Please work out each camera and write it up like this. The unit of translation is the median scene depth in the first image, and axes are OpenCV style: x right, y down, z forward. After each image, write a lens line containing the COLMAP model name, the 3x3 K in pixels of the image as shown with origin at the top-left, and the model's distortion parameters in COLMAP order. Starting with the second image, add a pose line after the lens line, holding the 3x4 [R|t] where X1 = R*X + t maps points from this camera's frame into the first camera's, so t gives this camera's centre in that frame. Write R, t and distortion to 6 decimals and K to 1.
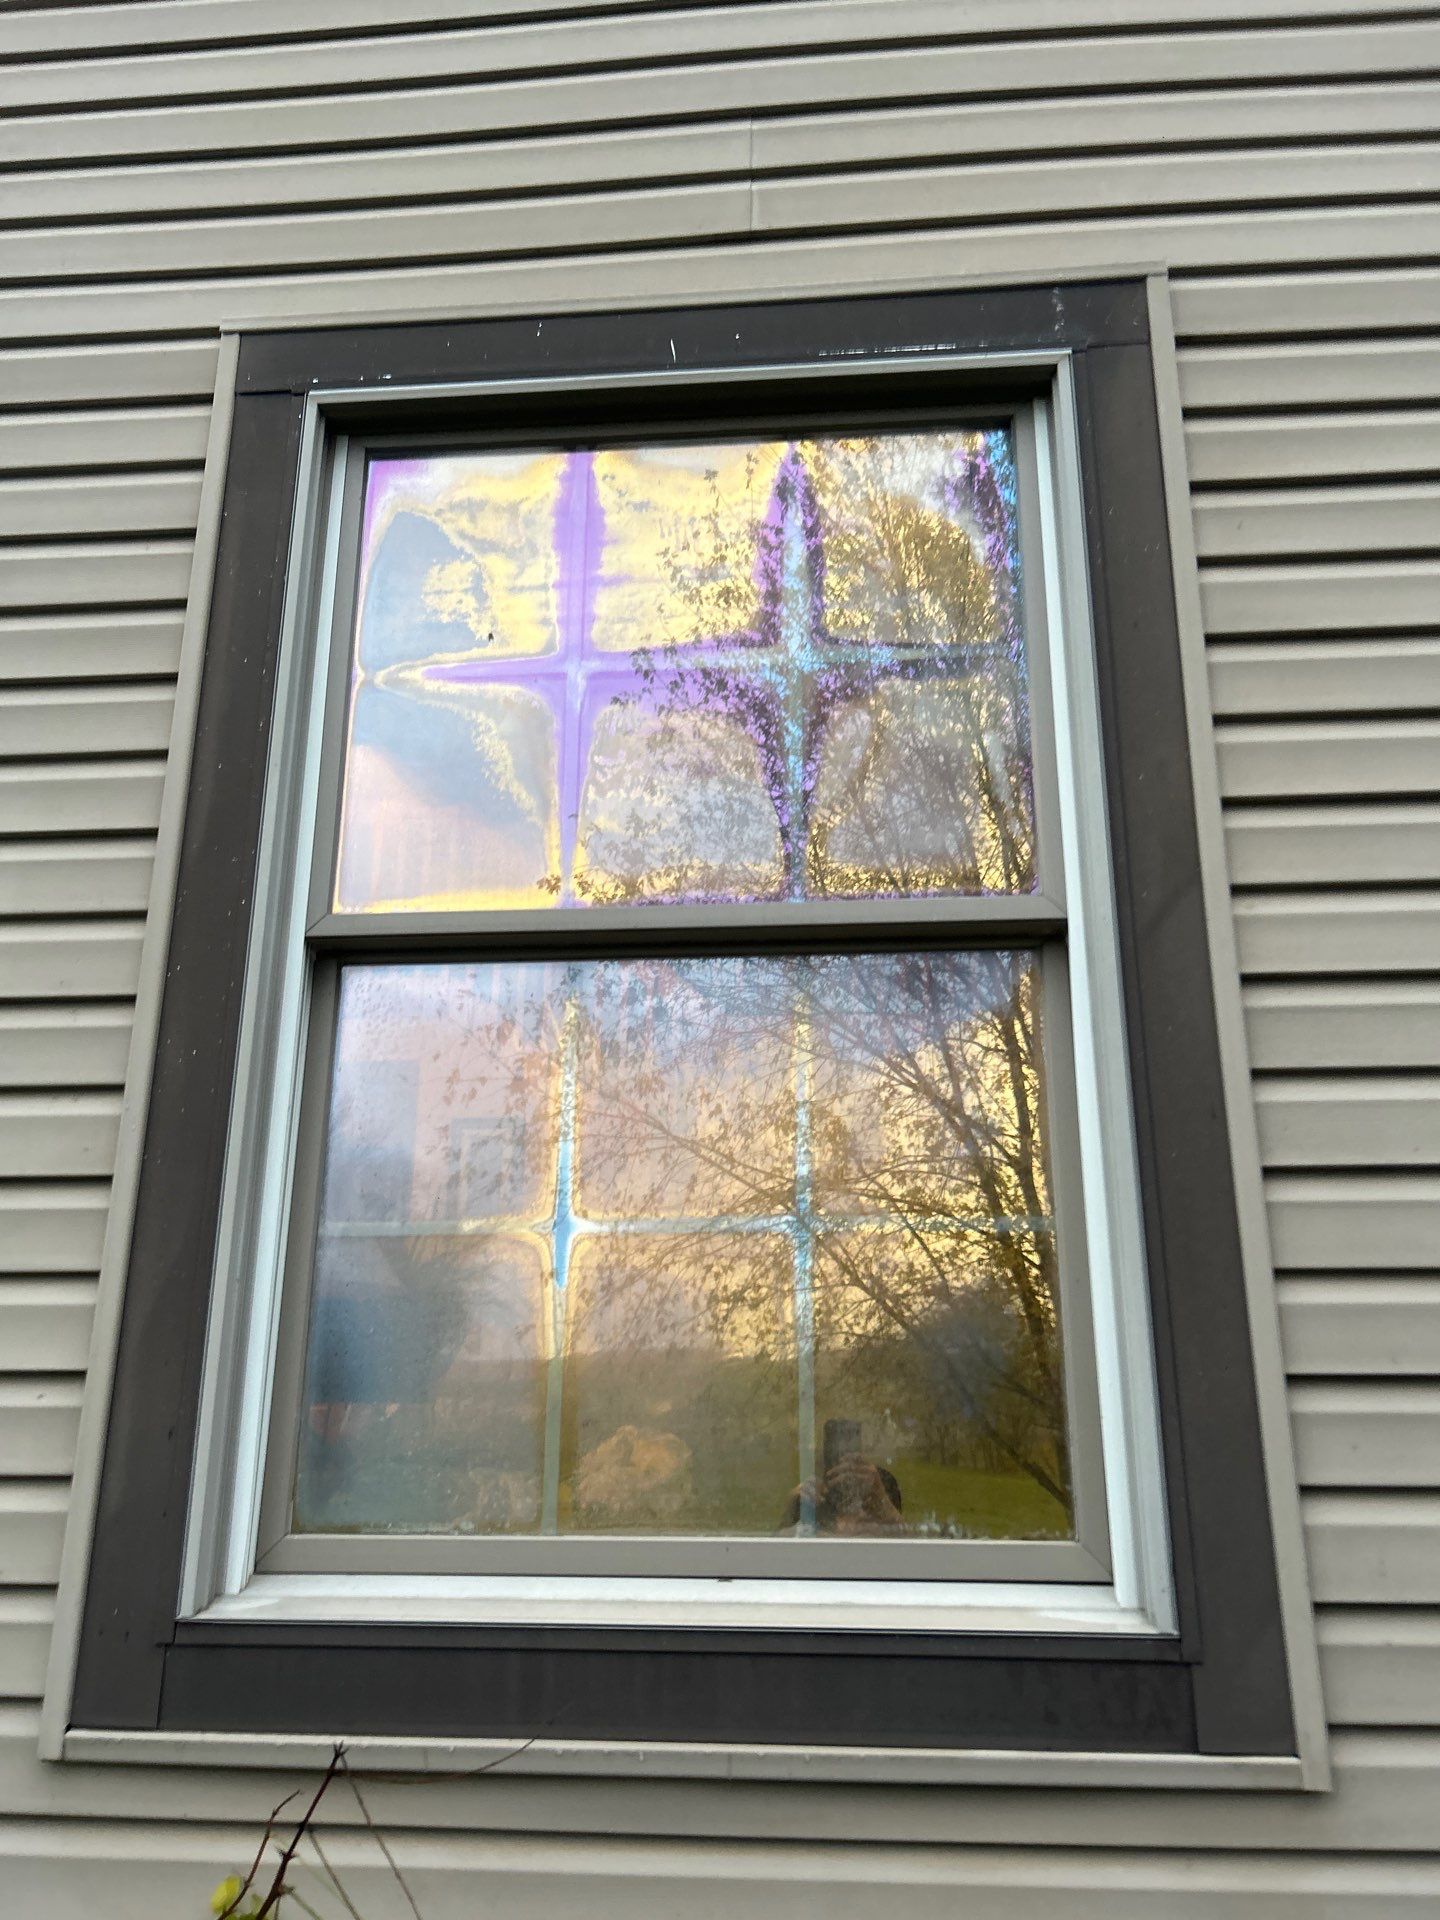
lens RADIAL K [[1526.3, 0, 720.0], [0, 1526.3, 960.0], [0, 0, 1]] dist [0.009848, 0.007781]
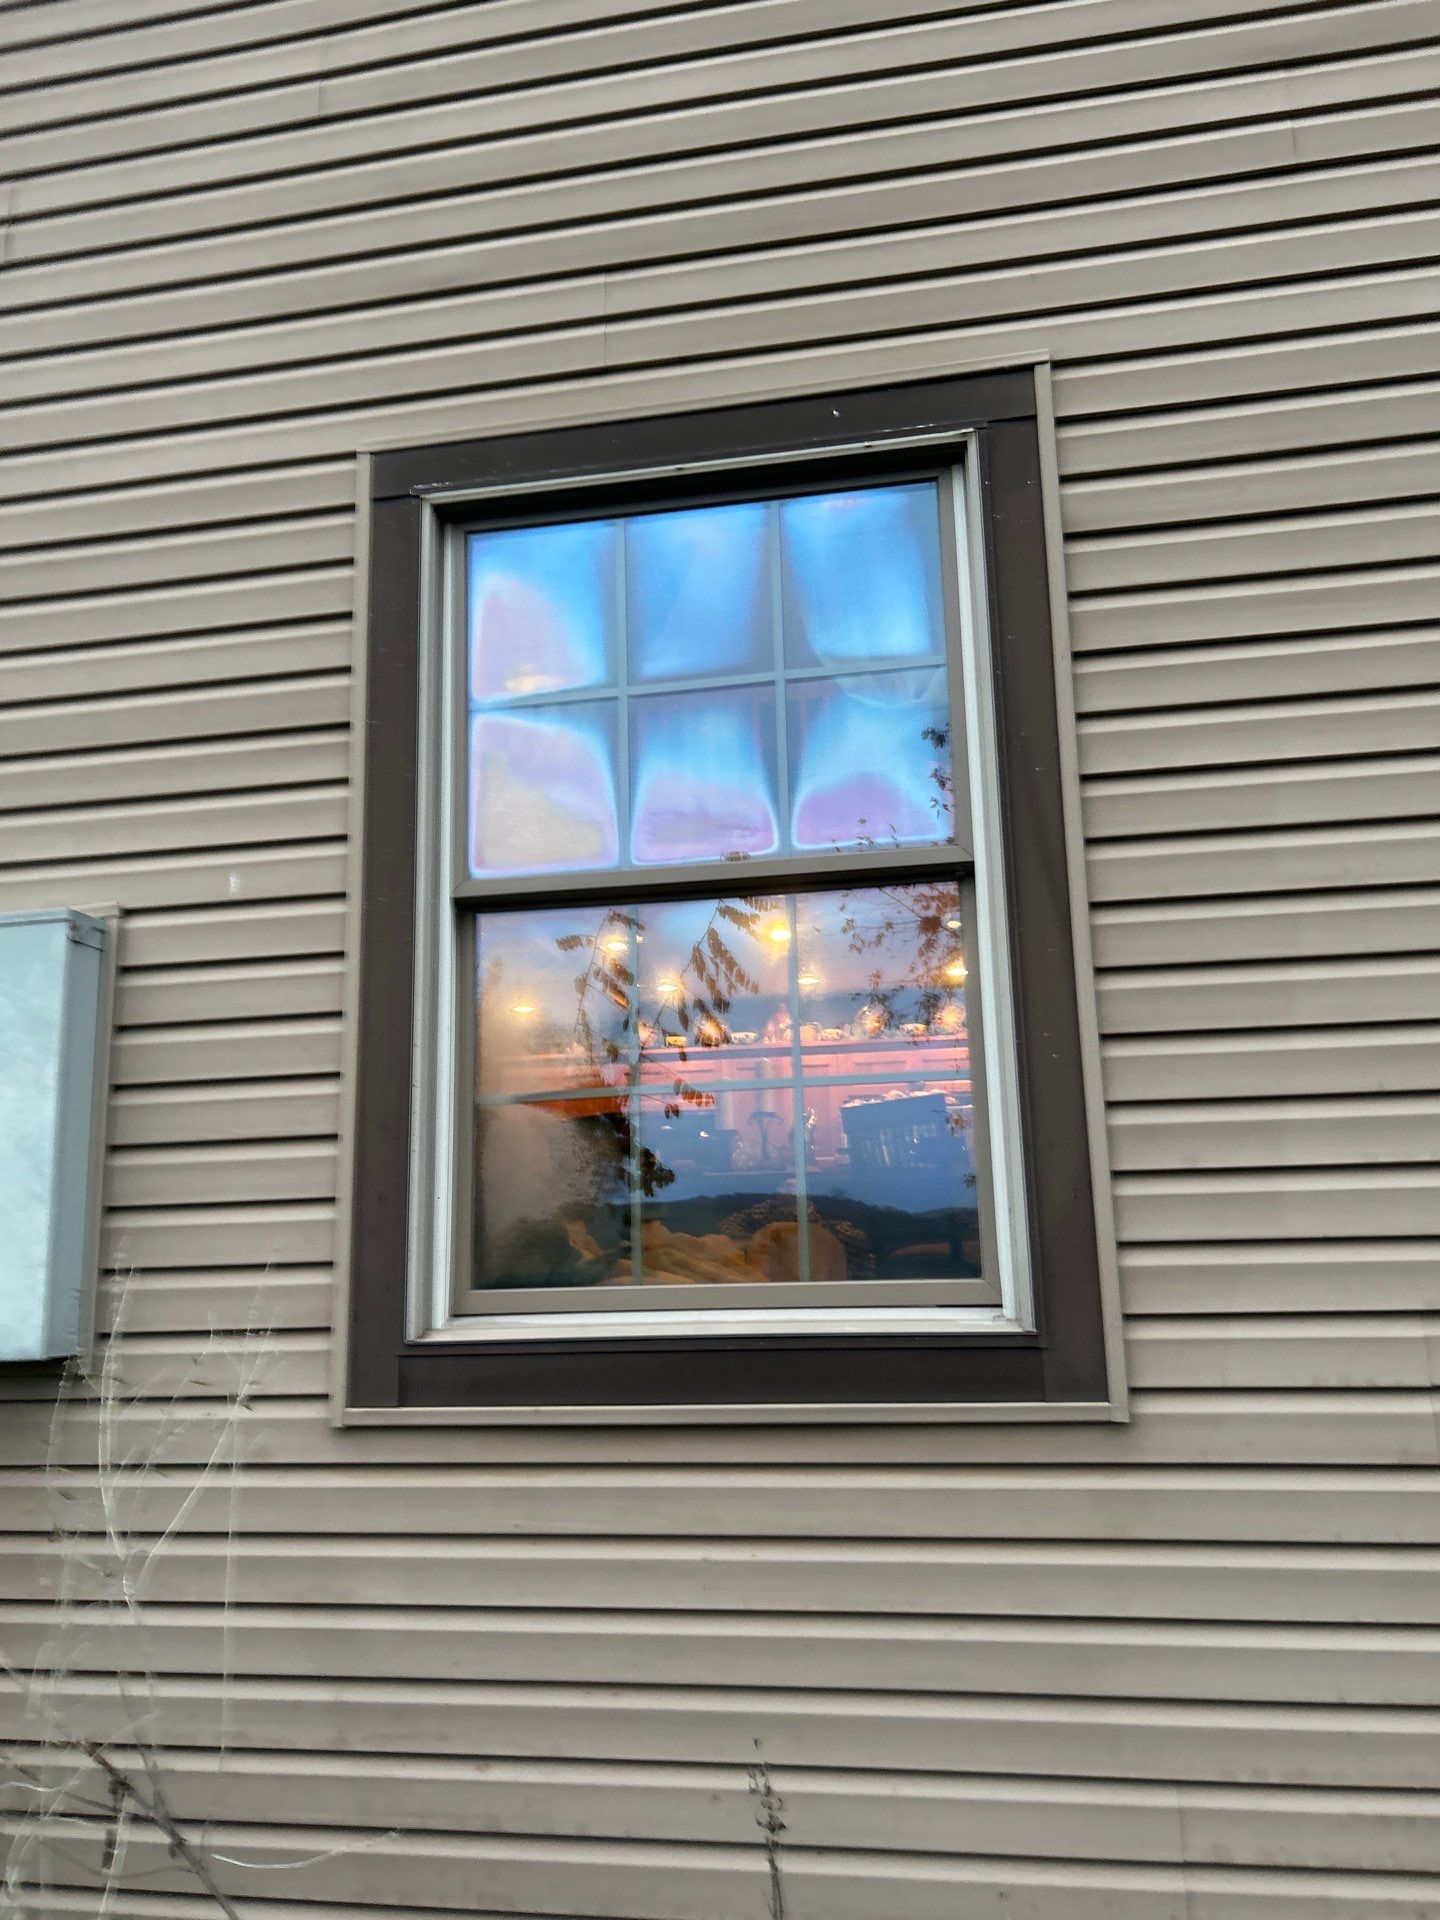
lens RADIAL K [[1526.3, 0, 720.0], [0, 1526.3, 960.0], [0, 0, 1]] dist [0.009848, 0.007781]
pose [[0.994629, -0.046707, -0.092364, 0.115327], [0.057511, 0.991346, 0.118004, -0.116506], [0.086053, -0.122682, 0.988708, -0.428668]]
